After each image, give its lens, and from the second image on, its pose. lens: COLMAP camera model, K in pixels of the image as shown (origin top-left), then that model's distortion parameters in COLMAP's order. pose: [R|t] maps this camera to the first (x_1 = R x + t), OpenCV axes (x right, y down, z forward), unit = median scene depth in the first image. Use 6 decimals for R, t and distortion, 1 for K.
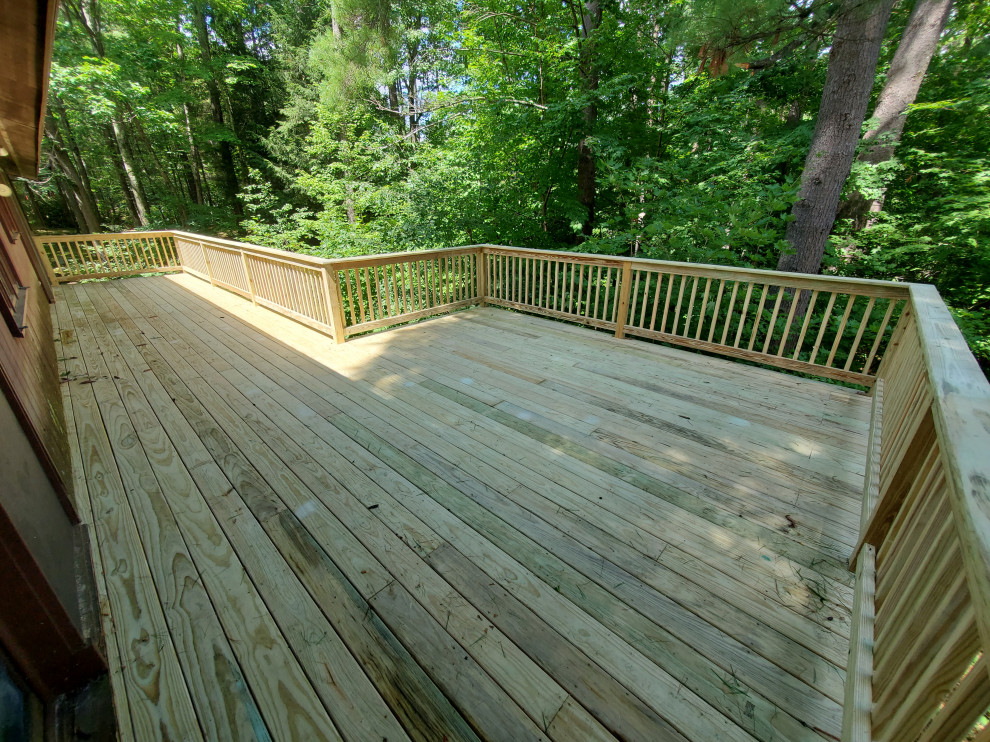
lens RADIAL K [[397.4, 0, 495.0], [0, 397.4, 371.0], [0, 0, 1]] dist [-0.000418, 0.000535]
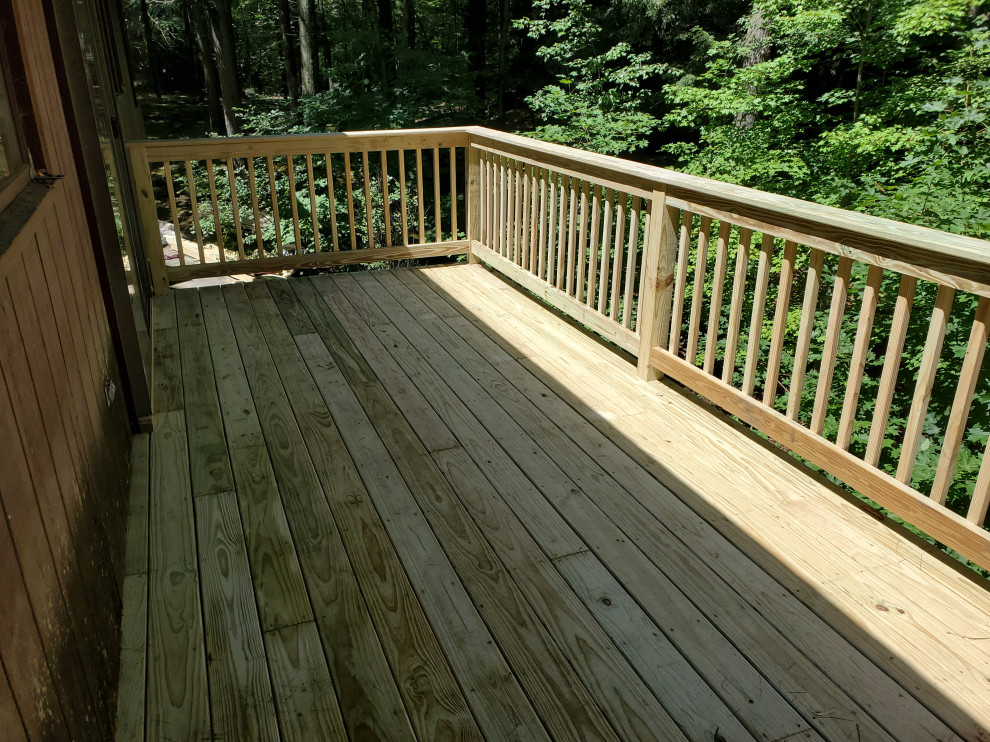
lens RADIAL K [[770.9, 0, 495.0], [0, 770.9, 371.0], [0, 0, 1]] dist [-0.000855, 0.000073]
pose [[0.907434, 0.146375, -0.393875, -0.350709], [-0.144926, 0.988872, 0.033603, -0.126685], [0.394410, 0.026590, 0.918550, 0.308709]]
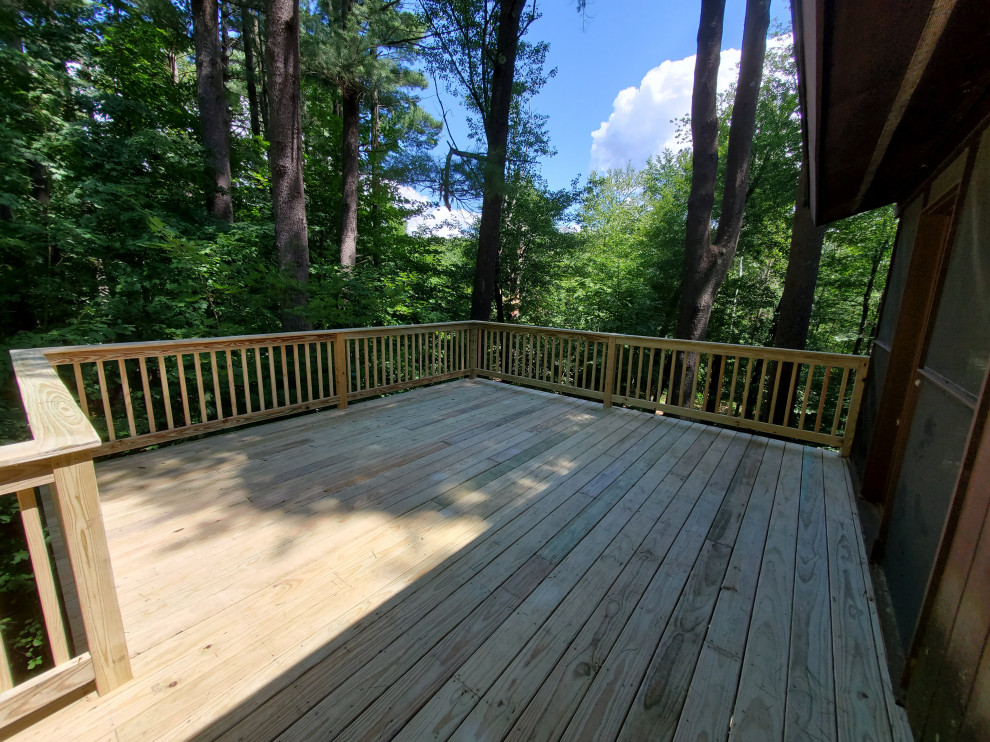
lens RADIAL K [[394.8, 0, 495.0], [0, 394.8, 371.0], [0, 0, 1]] dist [-0.005413, -0.000025]
pose [[-0.080062, -0.205424, 0.975393, -0.885917], [0.362856, 0.905390, 0.220465, -0.334457], [-0.928399, 0.371578, 0.002052, 0.831148]]
